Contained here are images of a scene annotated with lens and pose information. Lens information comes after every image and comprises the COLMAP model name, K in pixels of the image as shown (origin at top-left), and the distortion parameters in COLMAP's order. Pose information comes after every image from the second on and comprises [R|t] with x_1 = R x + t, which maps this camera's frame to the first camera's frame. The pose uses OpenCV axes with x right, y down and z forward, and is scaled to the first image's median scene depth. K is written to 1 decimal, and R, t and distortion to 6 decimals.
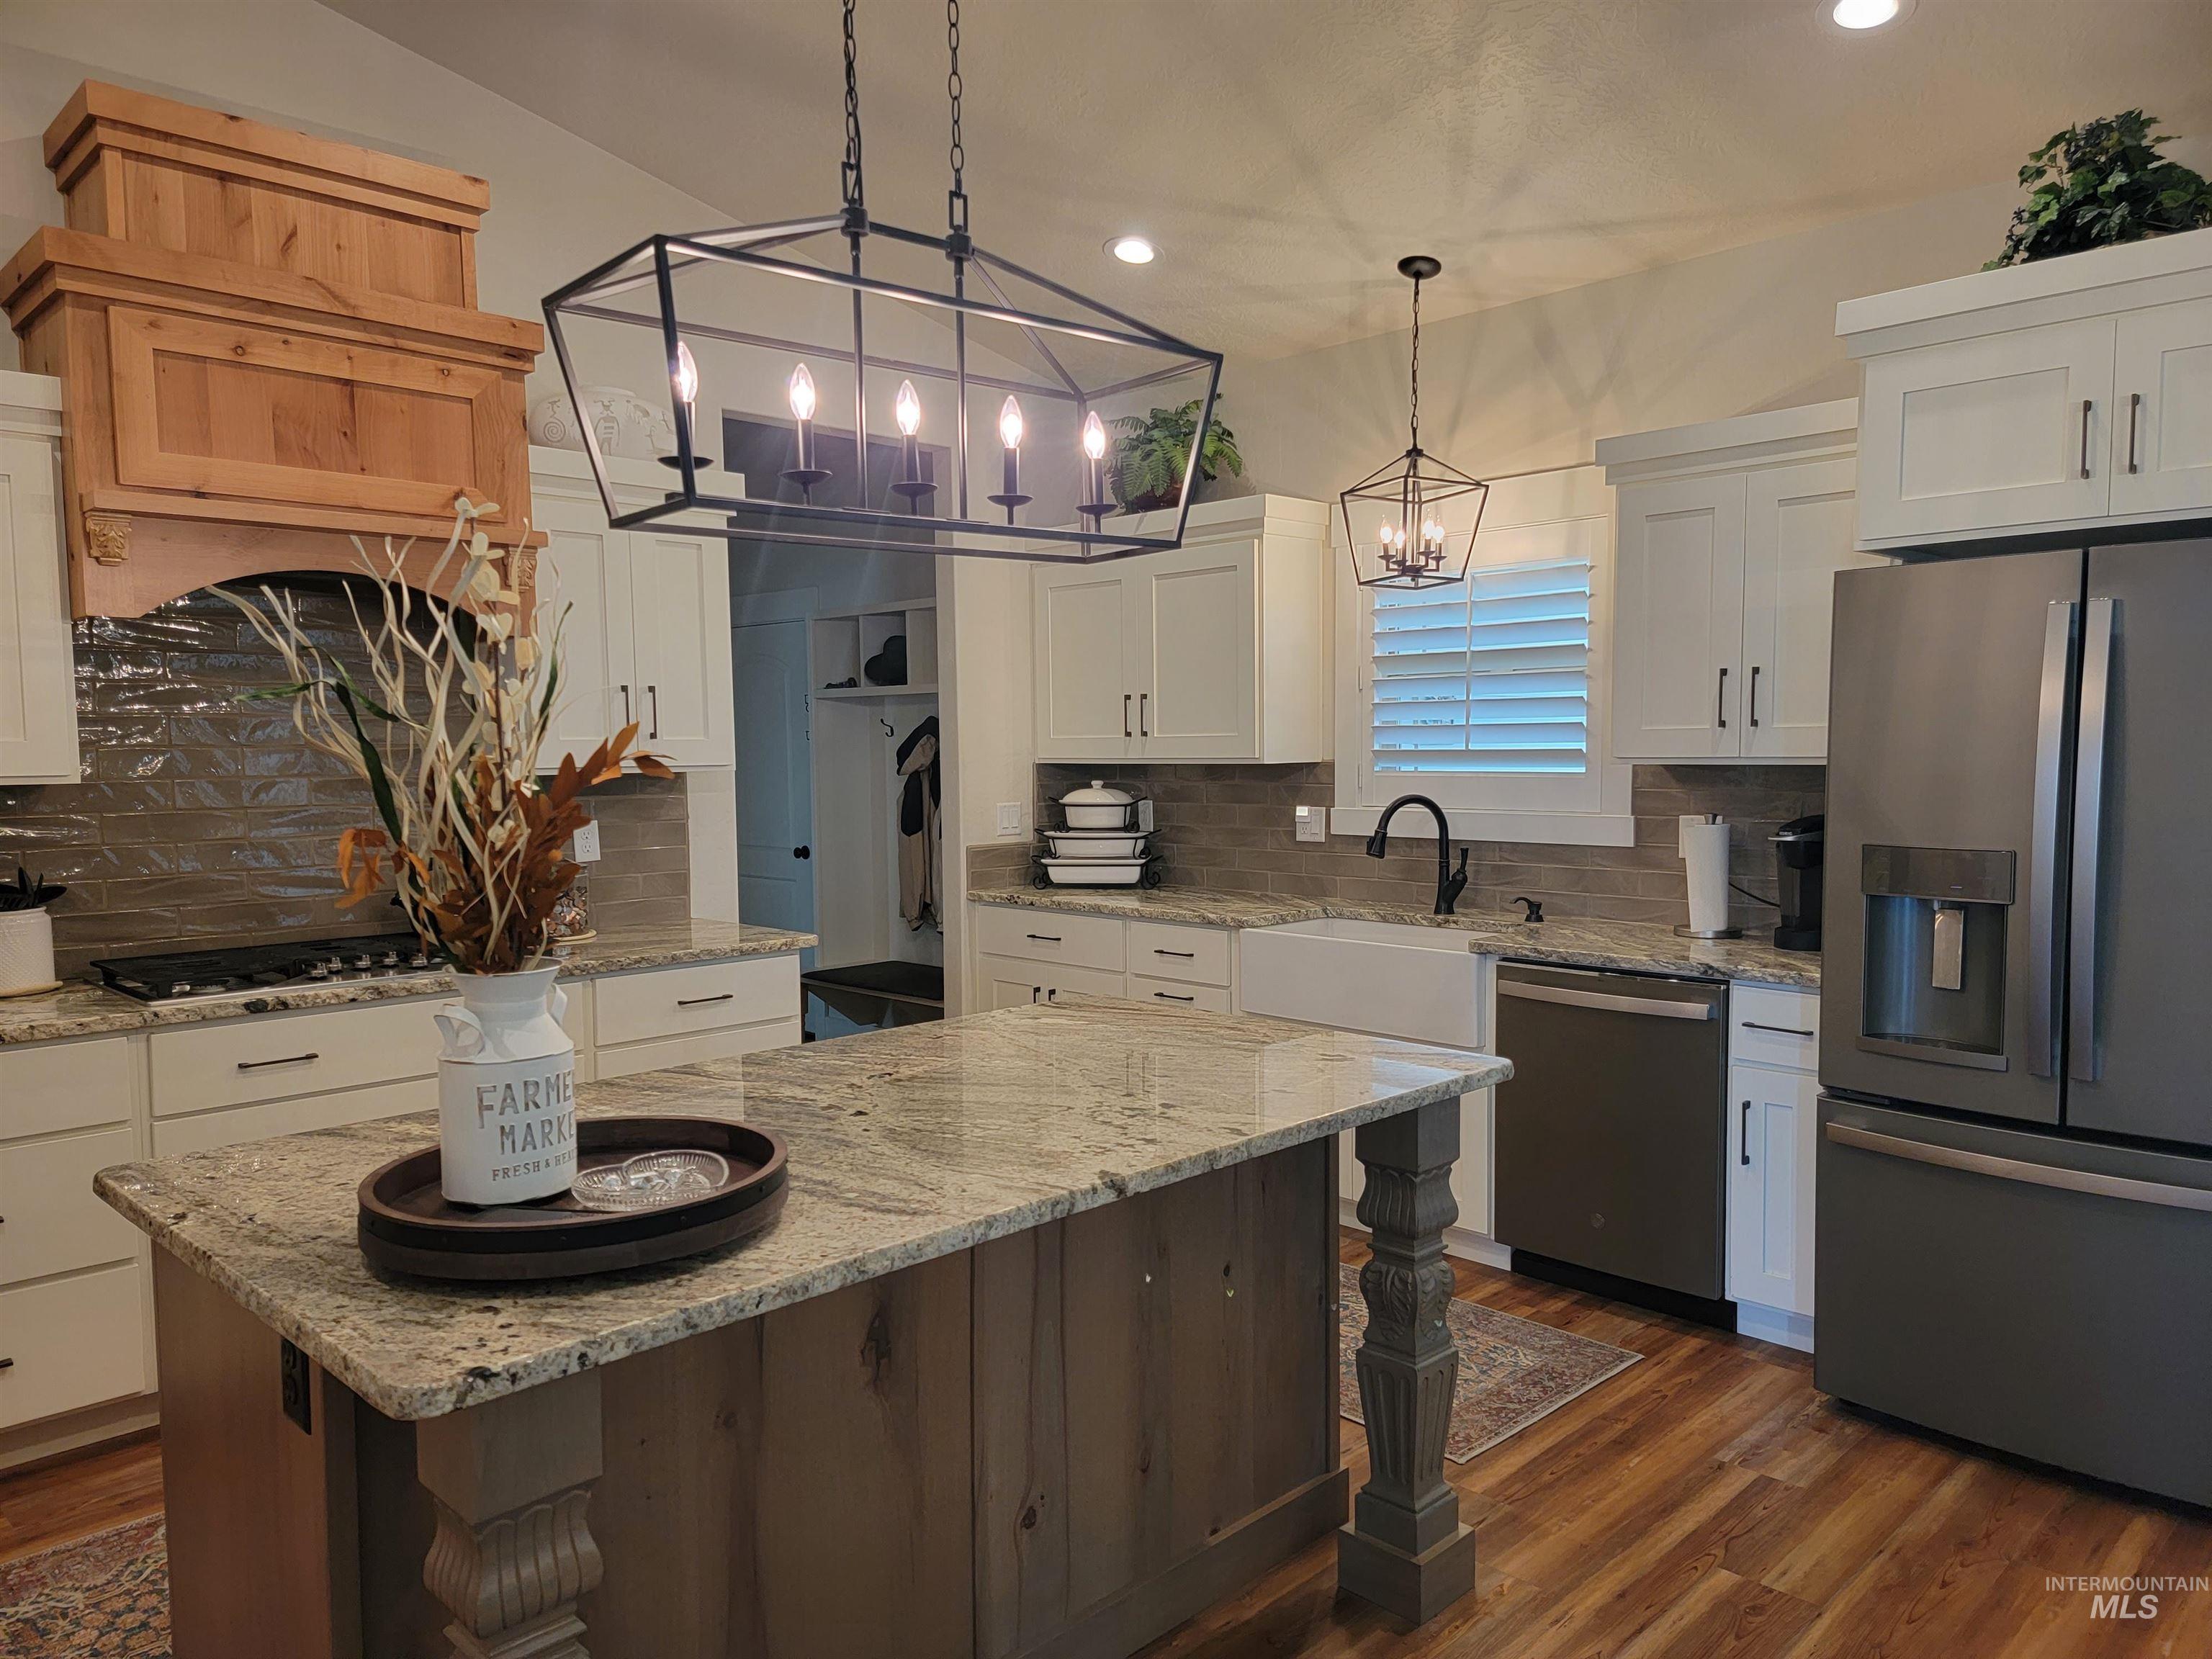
lens RADIAL K [[1516.8, 0, 1119.2], [0, 1516.8, 859.3], [0, 0, 1]] dist [0.089487, -0.074632]
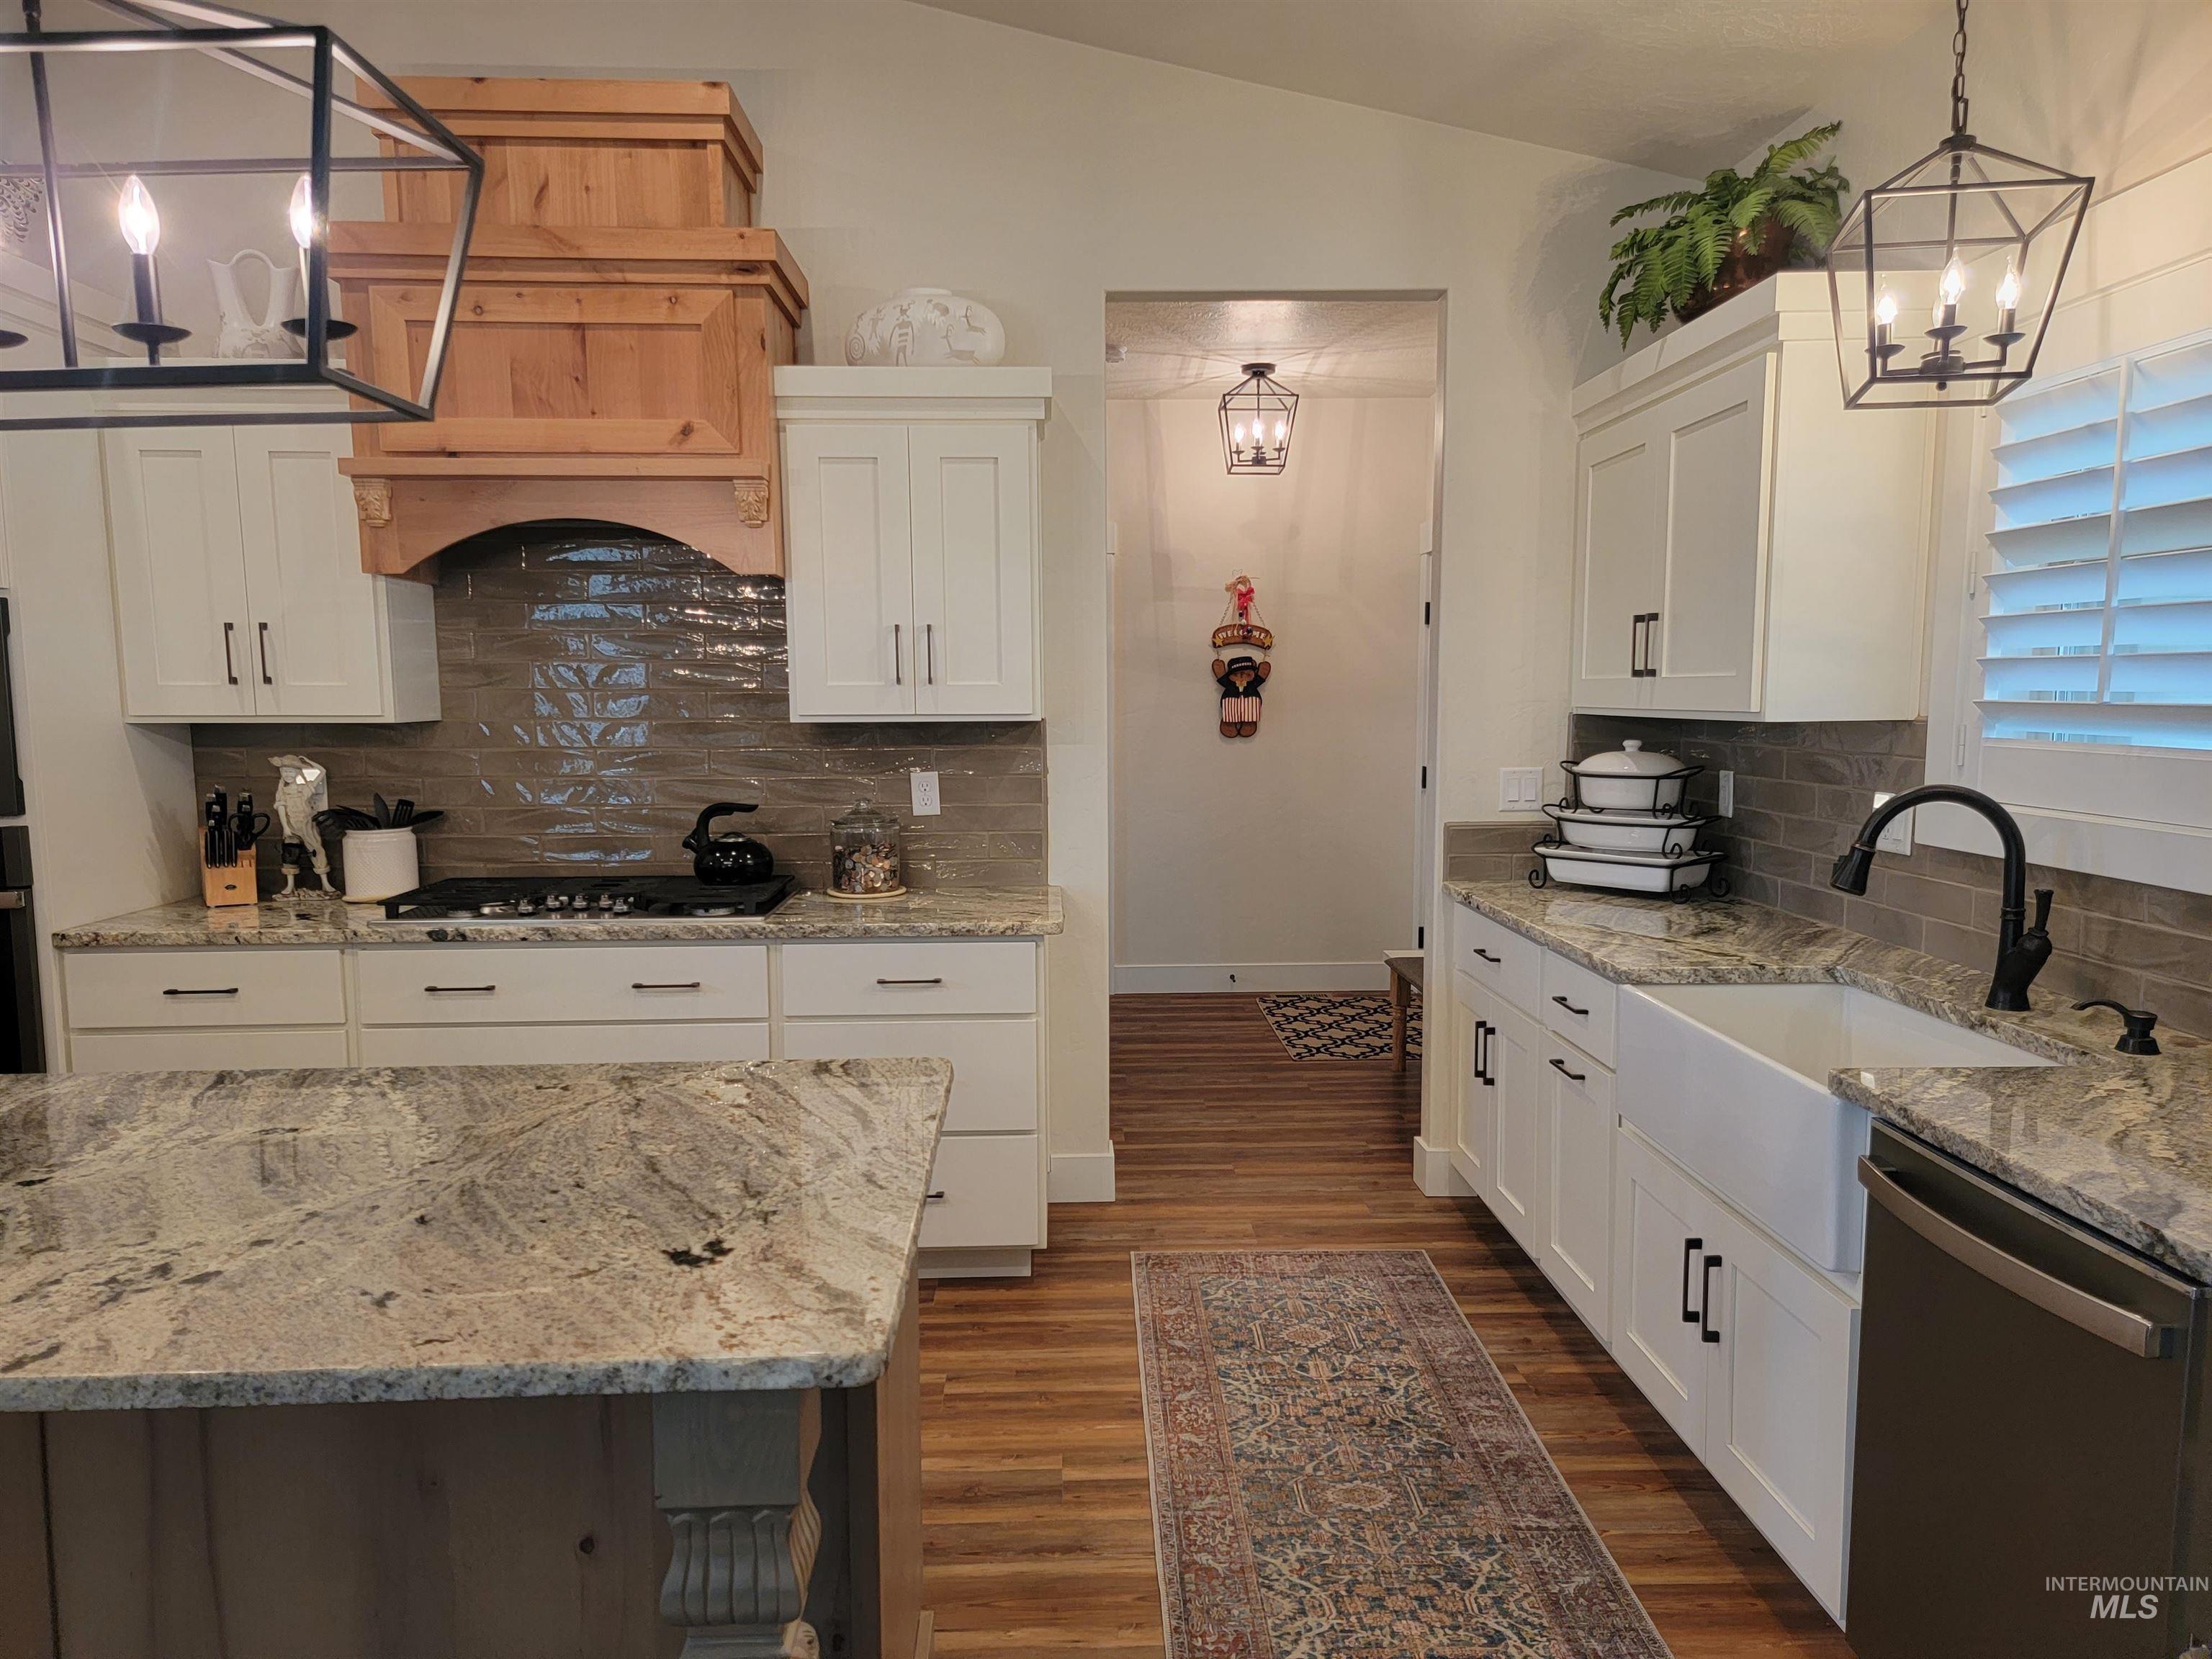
lens RADIAL K [[1522.1, 0, 1101.7], [0, 1522.1, 867.2], [0, 0, 1]] dist [0.081018, -0.063137]
pose [[0.728474, 0.084998, -0.679780, 0.482913], [-0.053281, 0.996297, 0.067477, -0.046826], [0.682998, -0.012936, 0.730305, 0.522544]]
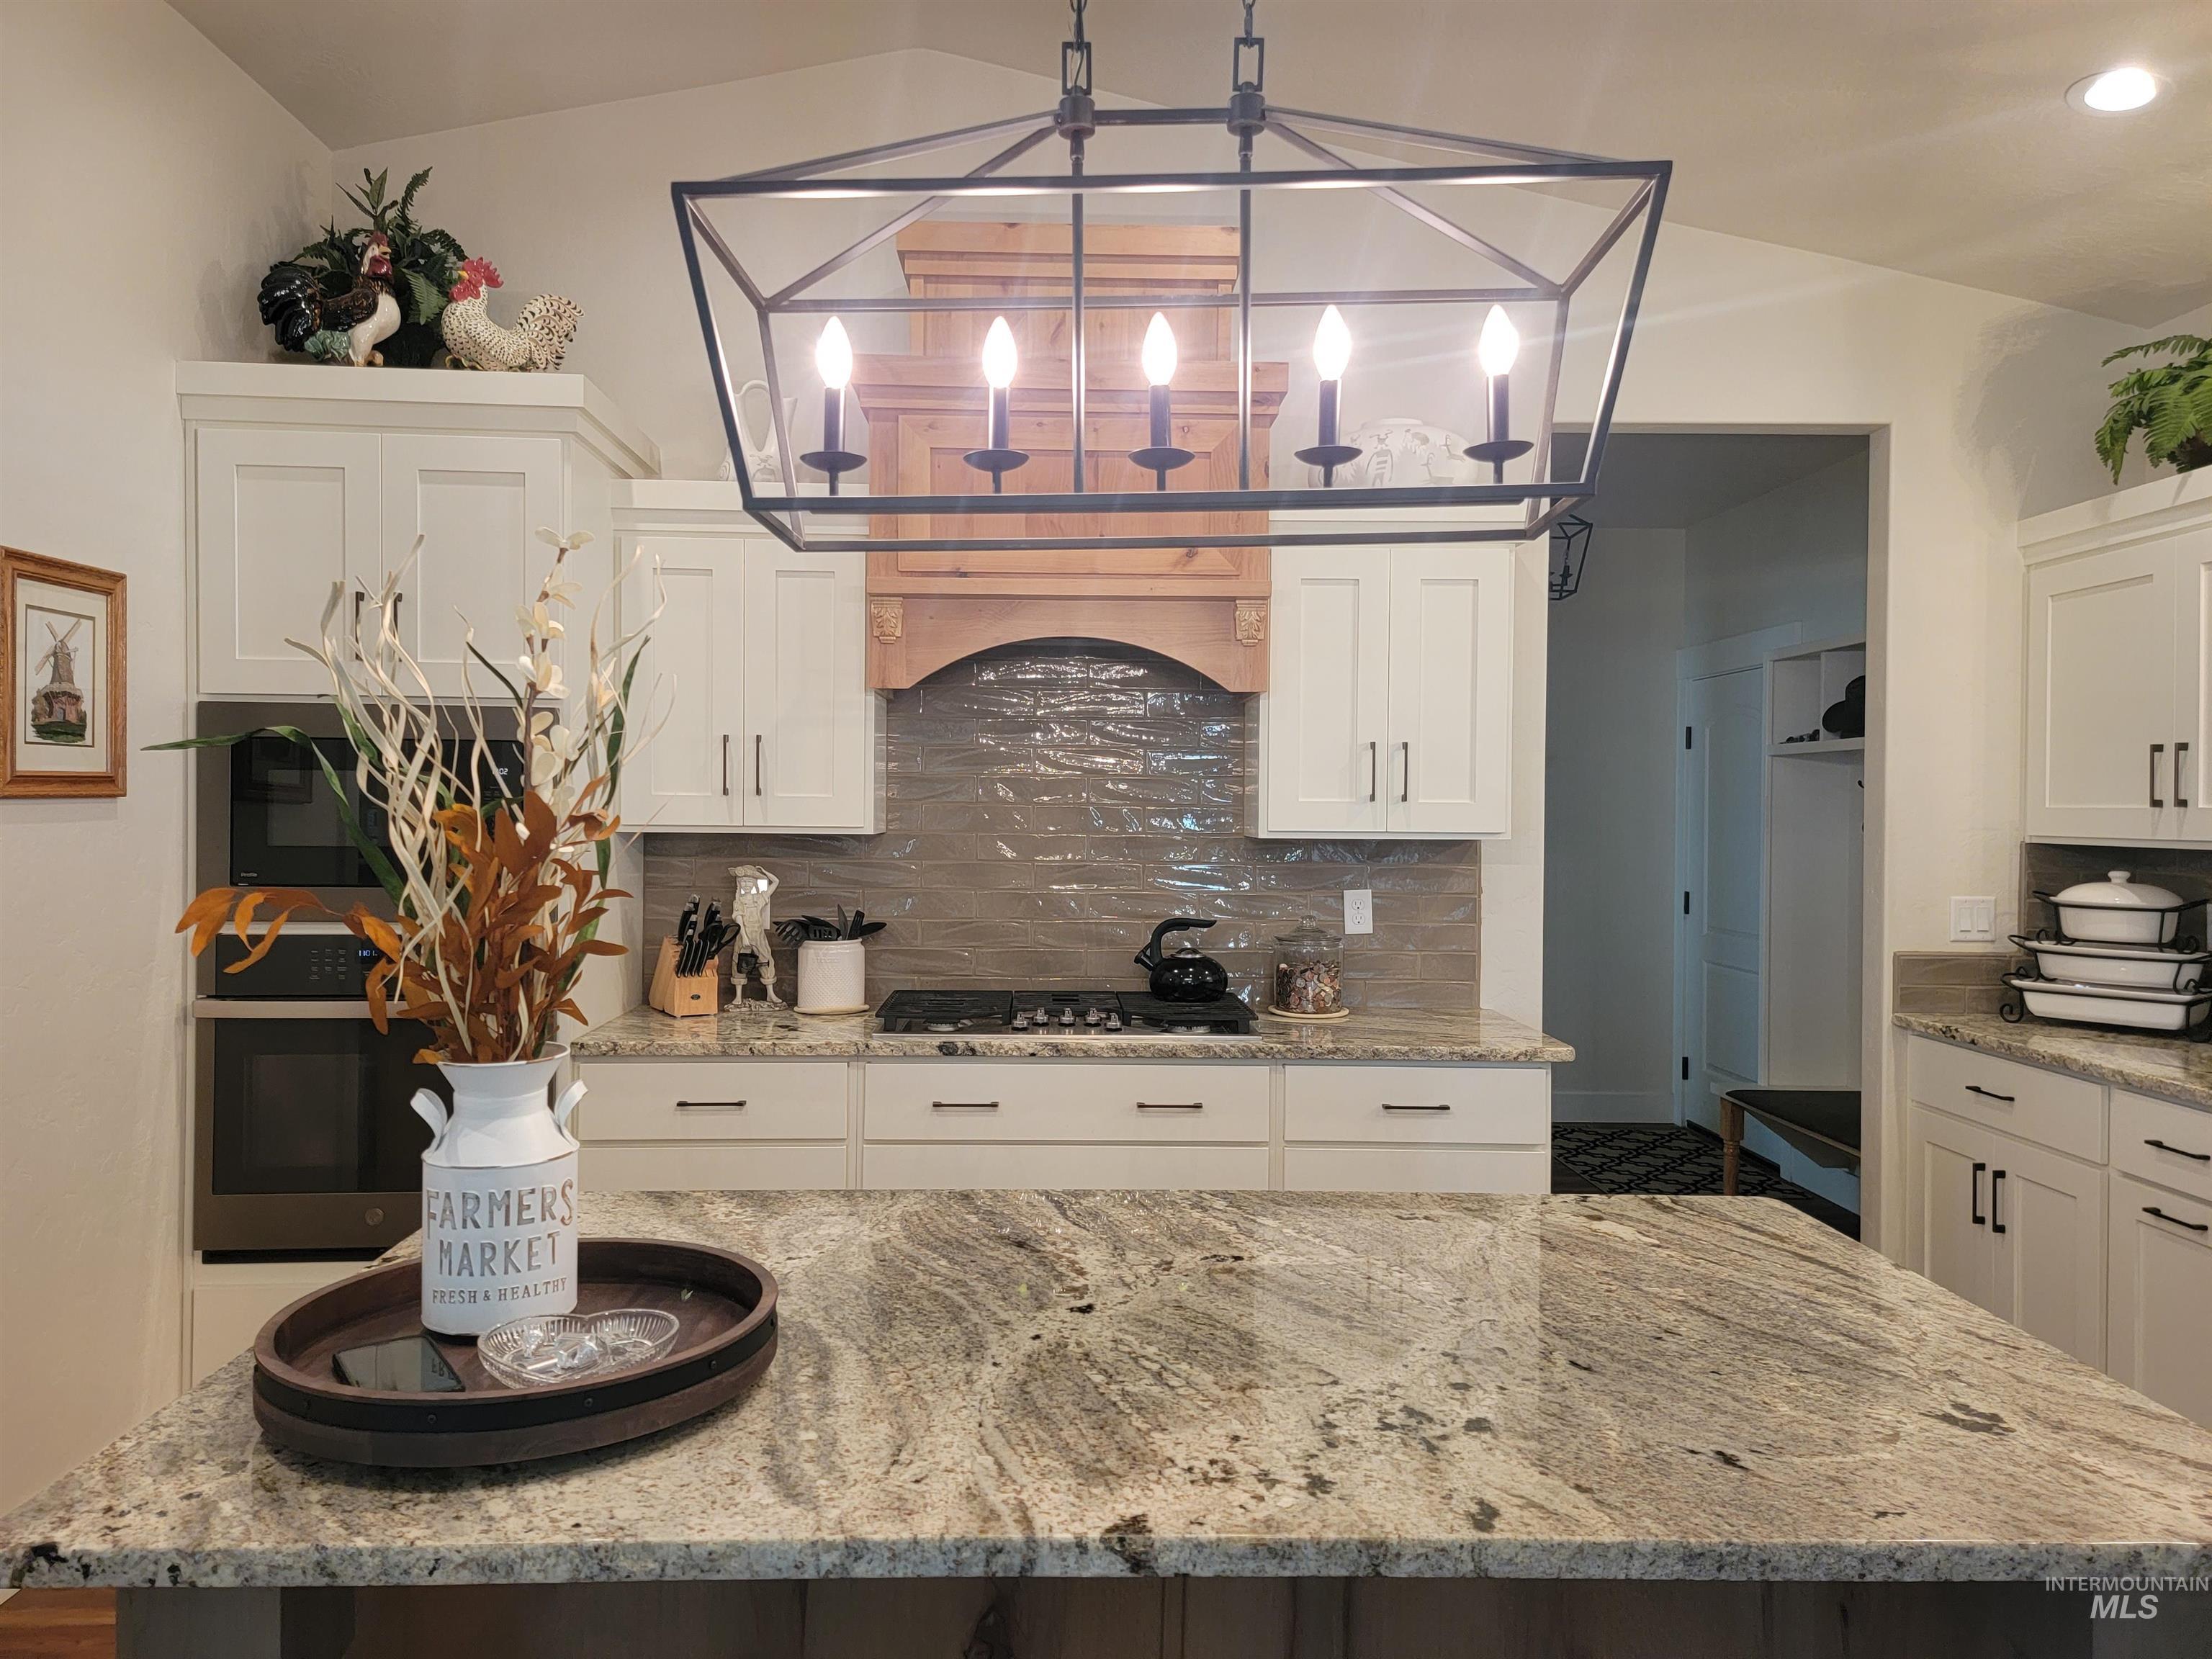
lens RADIAL K [[1525.2, 0, 1085.8], [0, 1525.2, 820.6], [0, 0, 1]] dist [0.082841, -0.066893]
pose [[0.721759, 0.022968, -0.691764, 0.221114], [-0.069125, 0.996844, -0.039025, -0.025487], [0.688685, 0.075985, 0.721069, 0.294364]]
